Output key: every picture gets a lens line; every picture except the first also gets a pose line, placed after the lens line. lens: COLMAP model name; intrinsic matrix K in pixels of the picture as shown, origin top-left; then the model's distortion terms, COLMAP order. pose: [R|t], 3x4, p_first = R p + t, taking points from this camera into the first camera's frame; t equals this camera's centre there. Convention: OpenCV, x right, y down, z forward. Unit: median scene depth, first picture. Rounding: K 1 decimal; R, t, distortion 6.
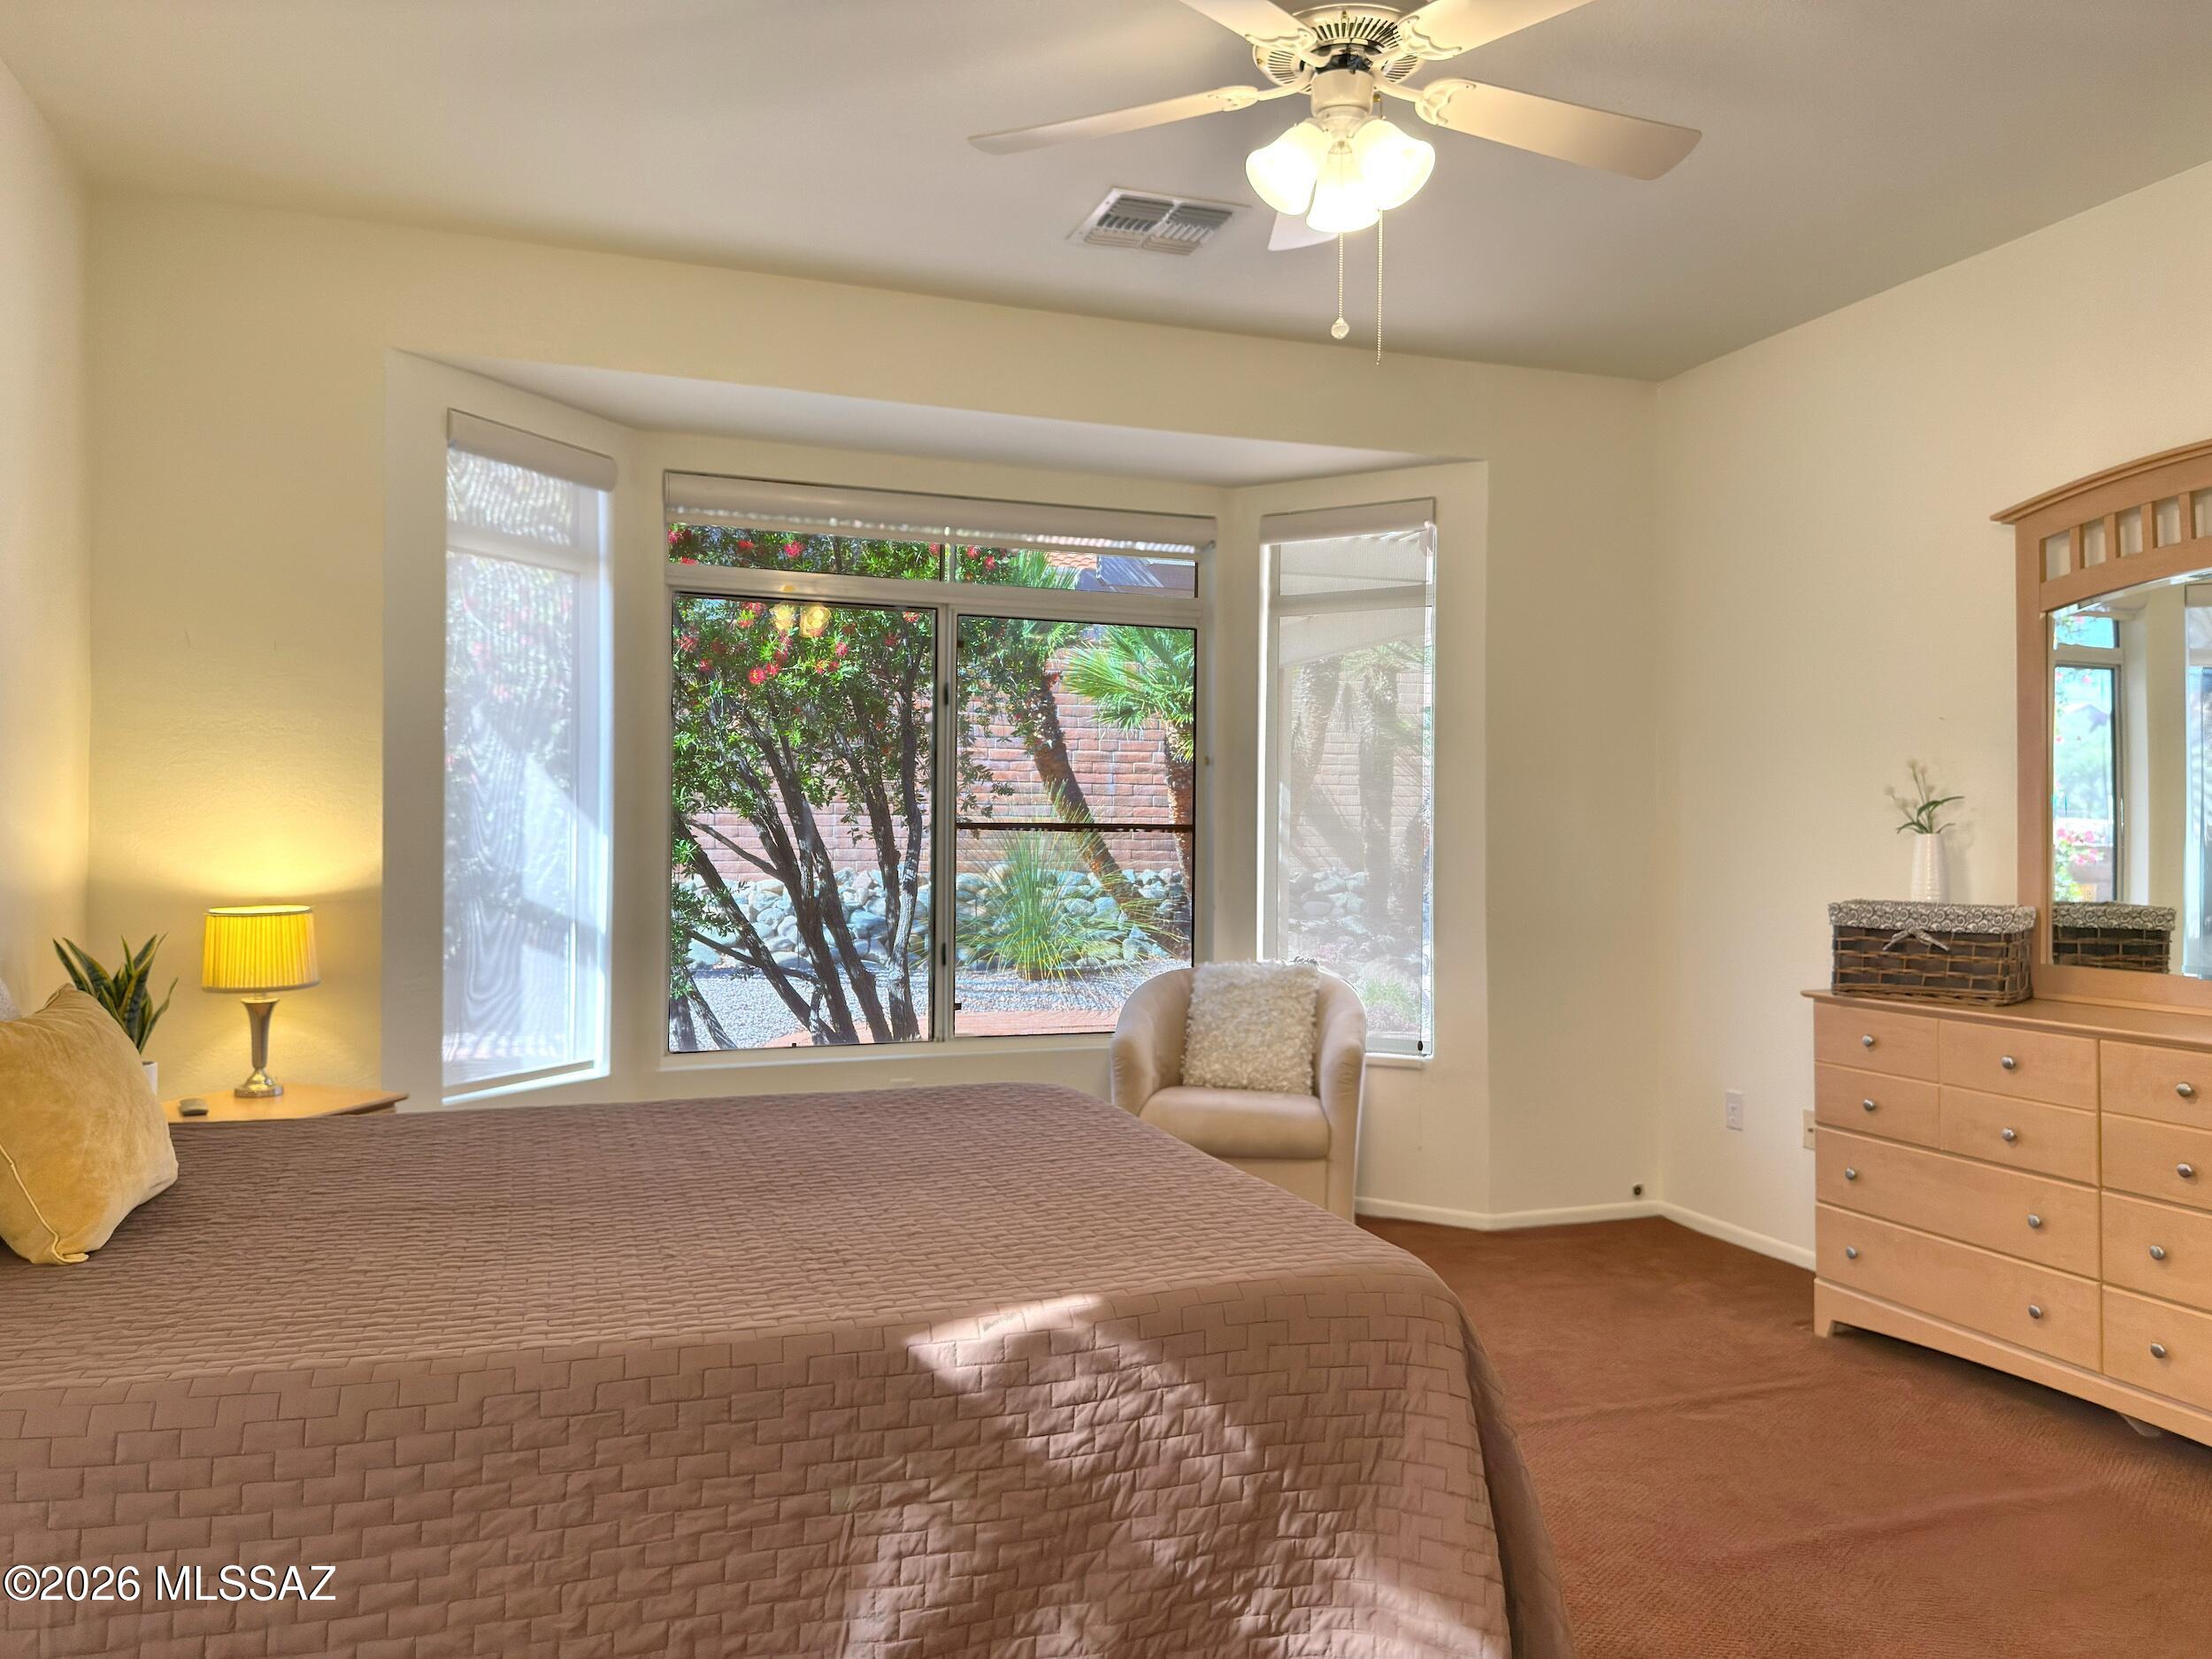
lens RADIAL K [[1568.1, 0, 1112.8], [0, 1568.1, 834.9], [0, 0, 1]] dist [0.023734, -0.017775]
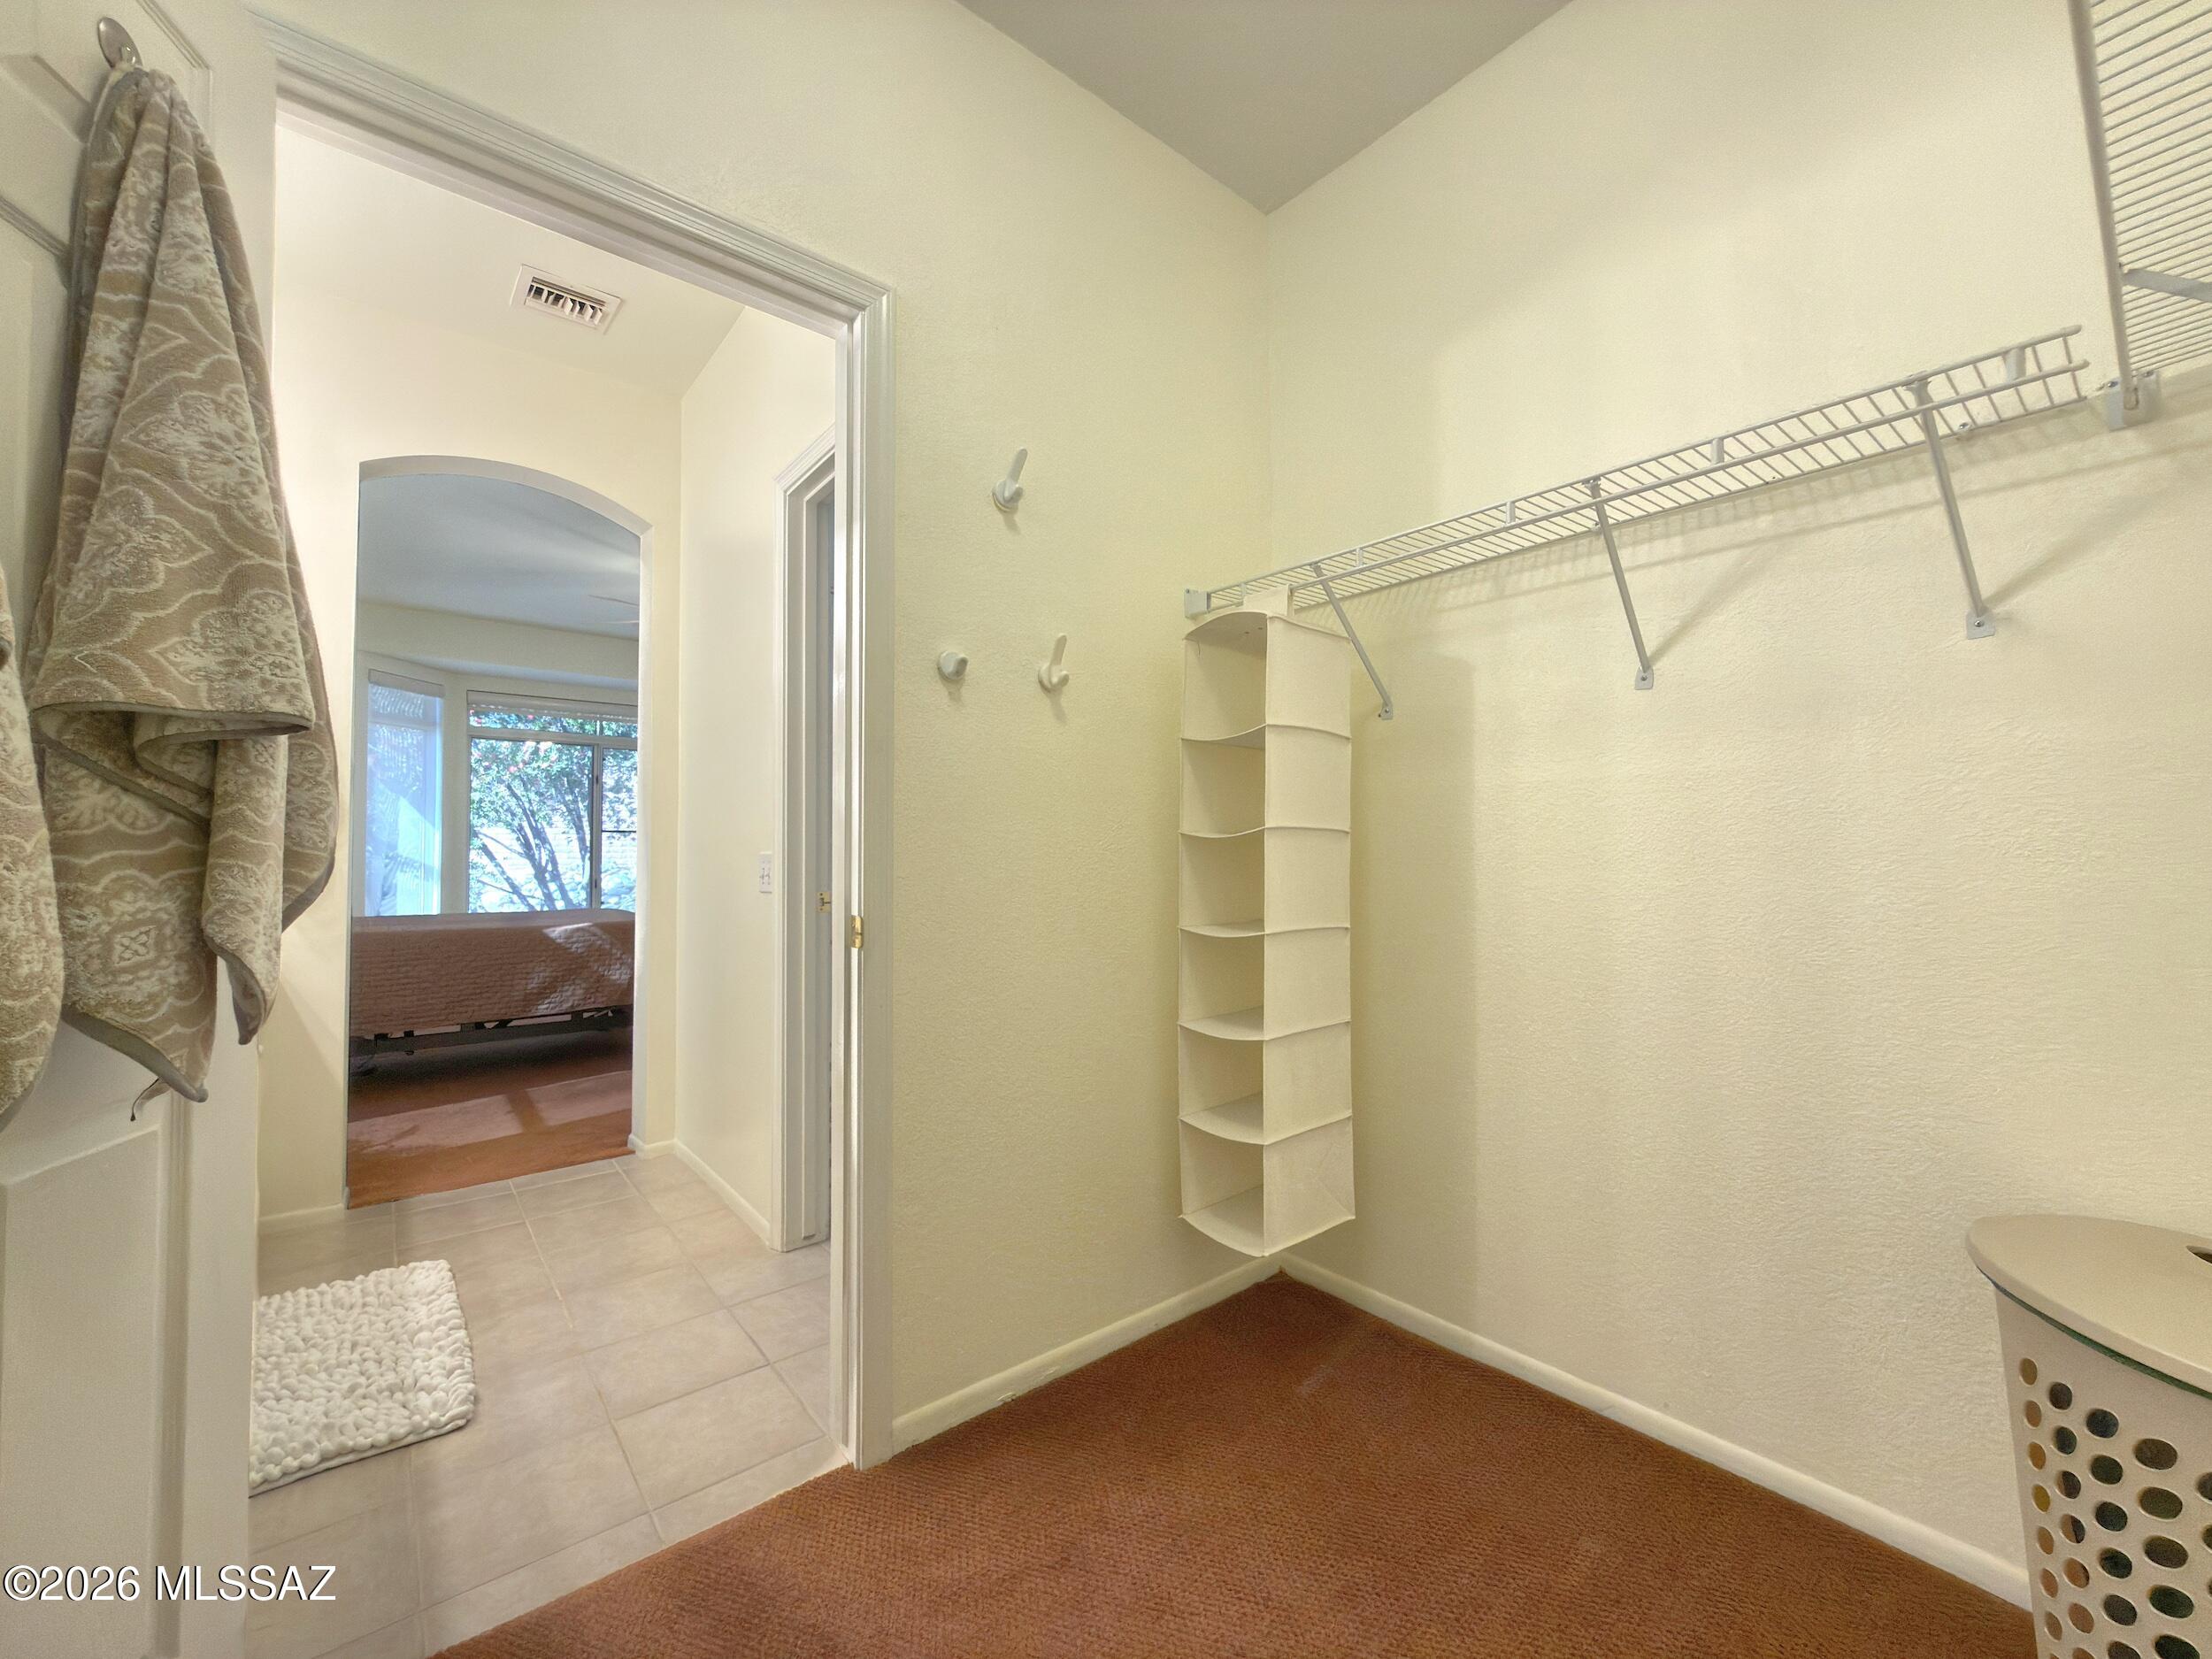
lens RADIAL K [[891.7, 0, 1105.3], [0, 891.7, 826.1], [0, 0, 1]] dist [0.002995, -0.000599]
pose [[0.942510, -0.002441, 0.334169, 0.151971], [0.013834, 0.999401, -0.031720, 0.037021], [-0.333891, 0.034519, 0.941979, -0.516581]]
